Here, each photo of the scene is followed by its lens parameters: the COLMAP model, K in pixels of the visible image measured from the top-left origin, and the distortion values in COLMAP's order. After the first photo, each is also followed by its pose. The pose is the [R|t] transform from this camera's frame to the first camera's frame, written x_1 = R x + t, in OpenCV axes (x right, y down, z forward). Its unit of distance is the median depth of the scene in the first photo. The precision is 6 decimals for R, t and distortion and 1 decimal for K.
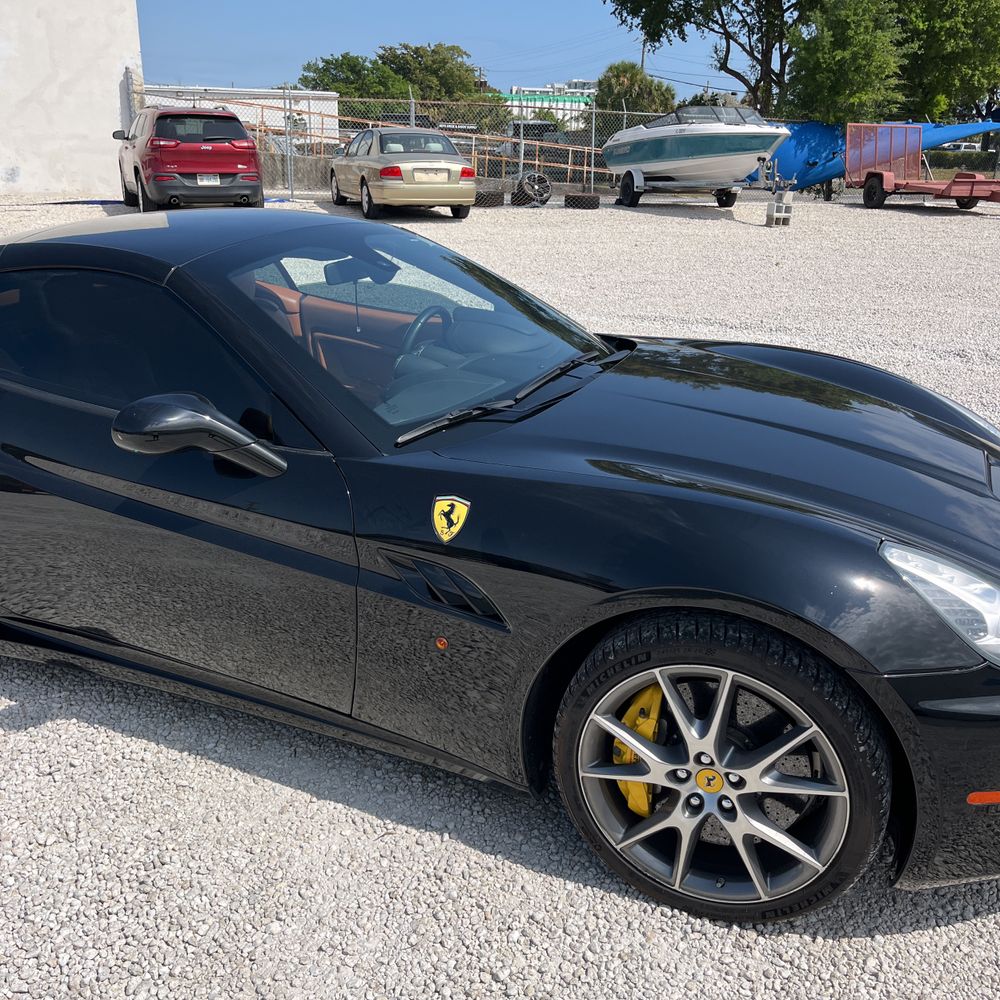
lens RADIAL K [[1021.2, 0, 496.9], [0, 1021.2, 496.4], [0, 0, 1]] dist [0.030981, -0.031541]
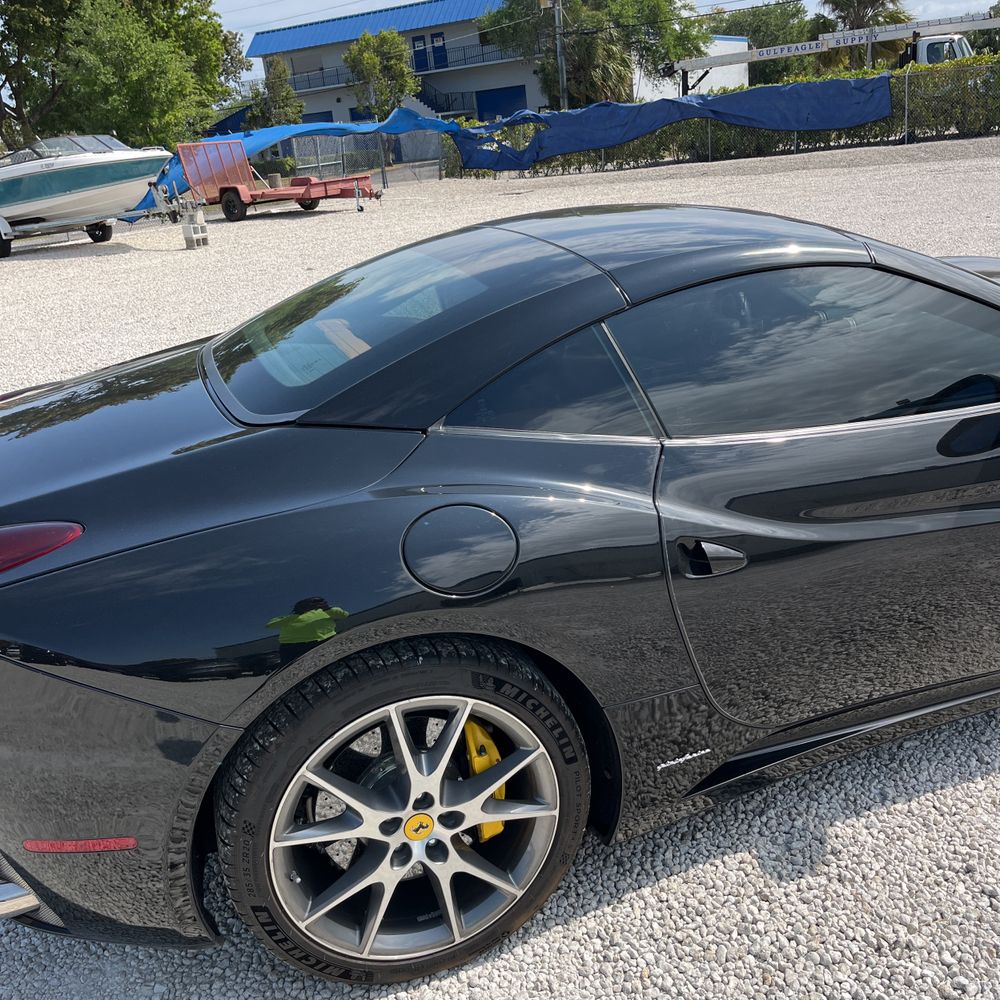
lens RADIAL K [[1010.5, 0, 498.1], [0, 1010.5, 496.4], [0, 0, 1]] dist [0.016735, 0.017620]
pose [[0.743661, -0.311429, 0.591591, -0.707767], [0.324873, 0.941714, 0.087361, -0.128313], [-0.584316, 0.127225, 0.801491, 0.352129]]
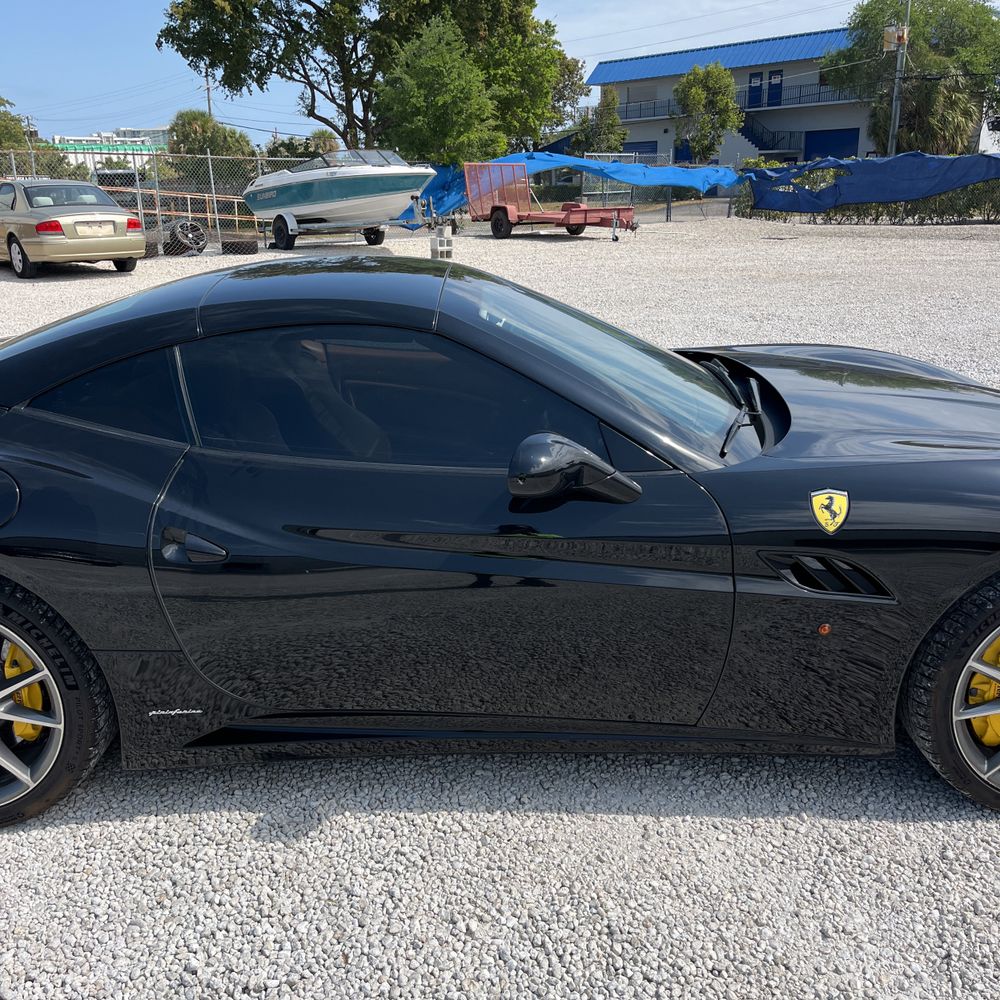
lens RADIAL K [[1010.5, 0, 498.1], [0, 1010.5, 496.4], [0, 0, 1]] dist [0.016735, 0.017620]
pose [[0.918570, -0.151478, 0.365079, -0.407617], [0.164582, 0.986352, -0.004847, -0.024485], [-0.359362, 0.064537, 0.930964, 0.073202]]
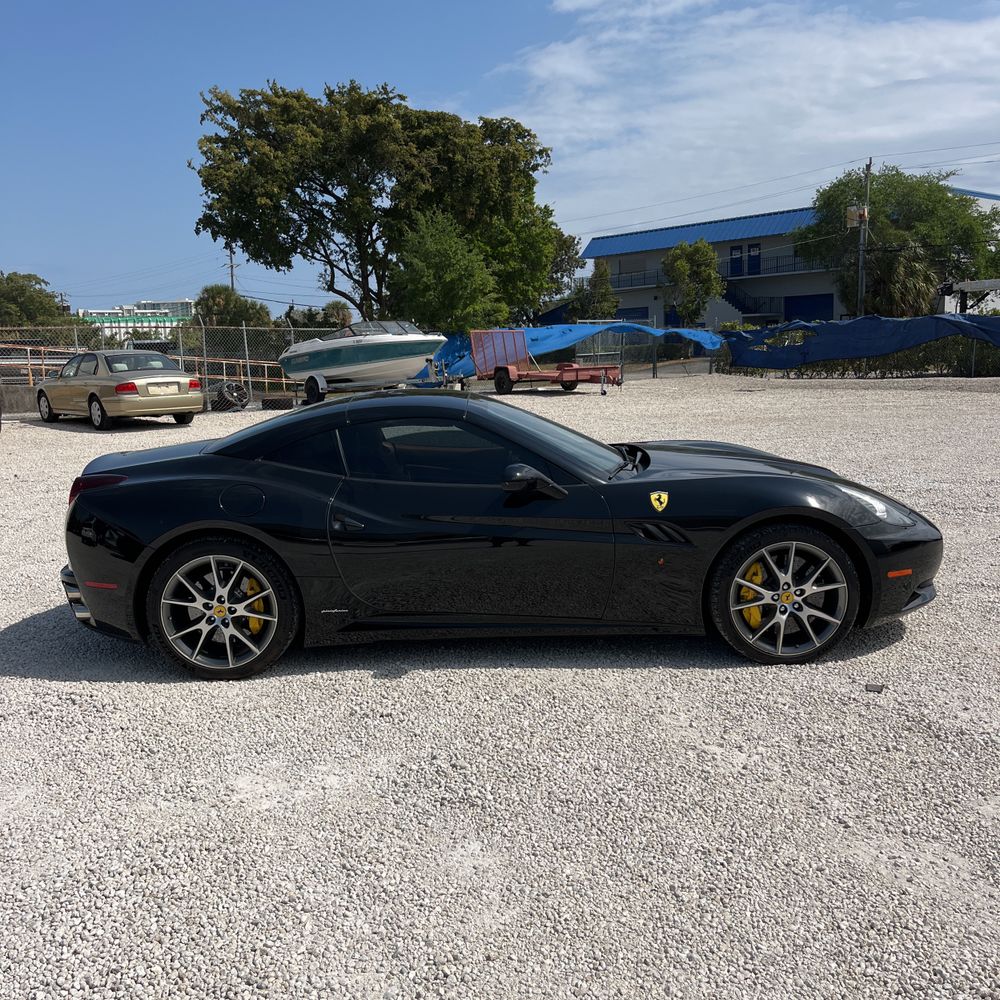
lens RADIAL K [[1002.7, 0, 500.0], [0, 1002.7, 500.0], [0, 0, 1]] dist [0.099452, -0.220493]
pose [[0.918527, -0.107669, 0.380415, -0.641121], [0.176854, 0.972463, -0.151786, 0.155449], [-0.353596, 0.206697, 0.912275, -0.460763]]
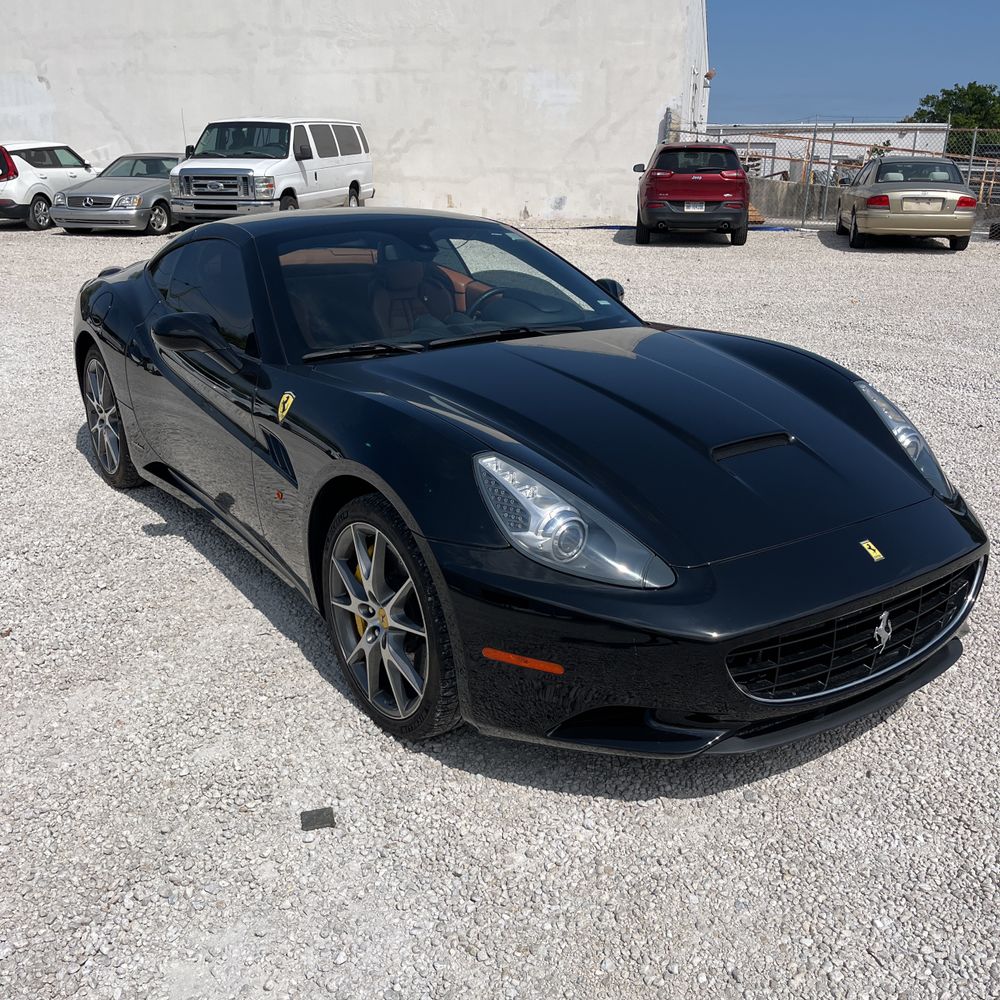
lens RADIAL K [[1001.4, 0, 492.4], [0, 1001.4, 502.3], [0, 0, 1]] dist [0.035974, -0.036118]
pose [[0.842216, 0.162937, -0.513930, 0.519099], [-0.173720, 0.984414, 0.027411, 0.035749], [0.510386, 0.066194, 0.857394, -0.034955]]
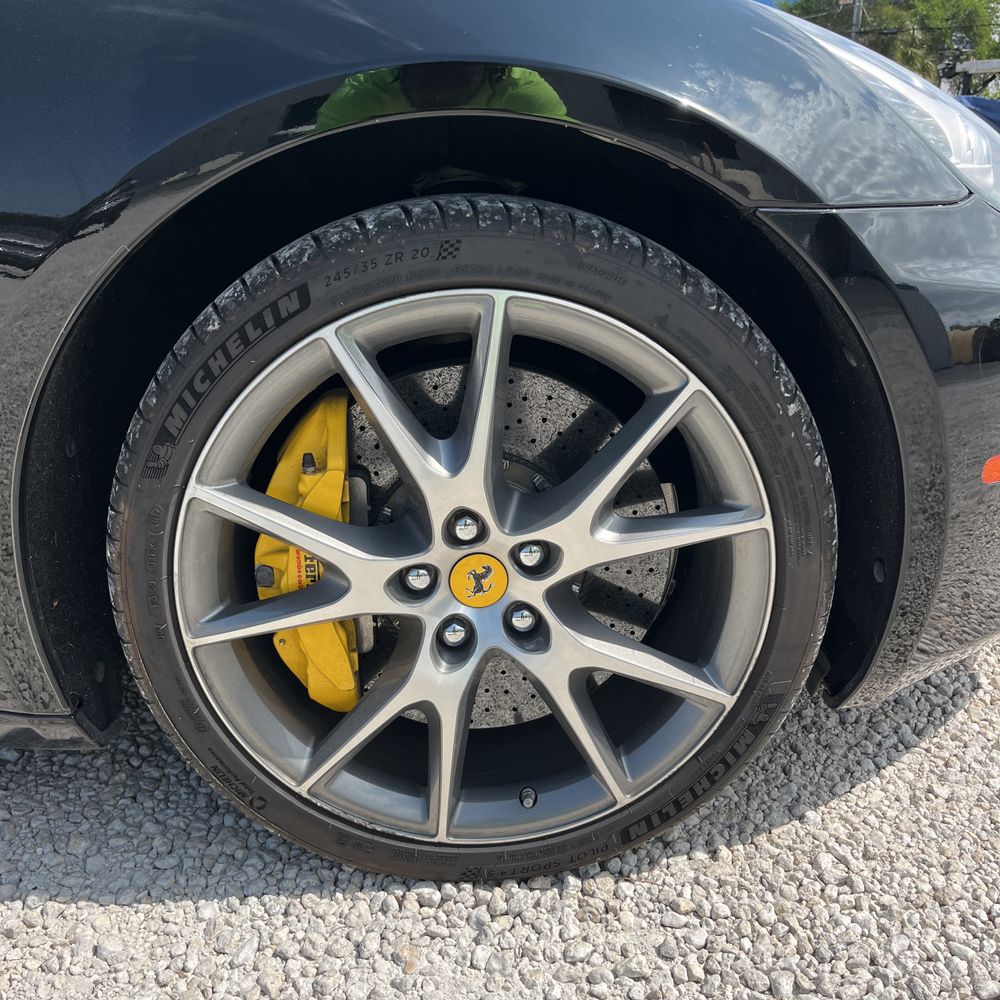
lens RADIAL K [[1021.2, 0, 496.9], [0, 1021.2, 496.4], [0, 0, 1]] dist [0.030981, -0.031541]
pose [[0.907922, -0.162768, 0.386244, 0.023771], [0.169310, 0.985411, 0.017276, 0.123600], [-0.383421, 0.049710, 0.922235, 0.303844]]
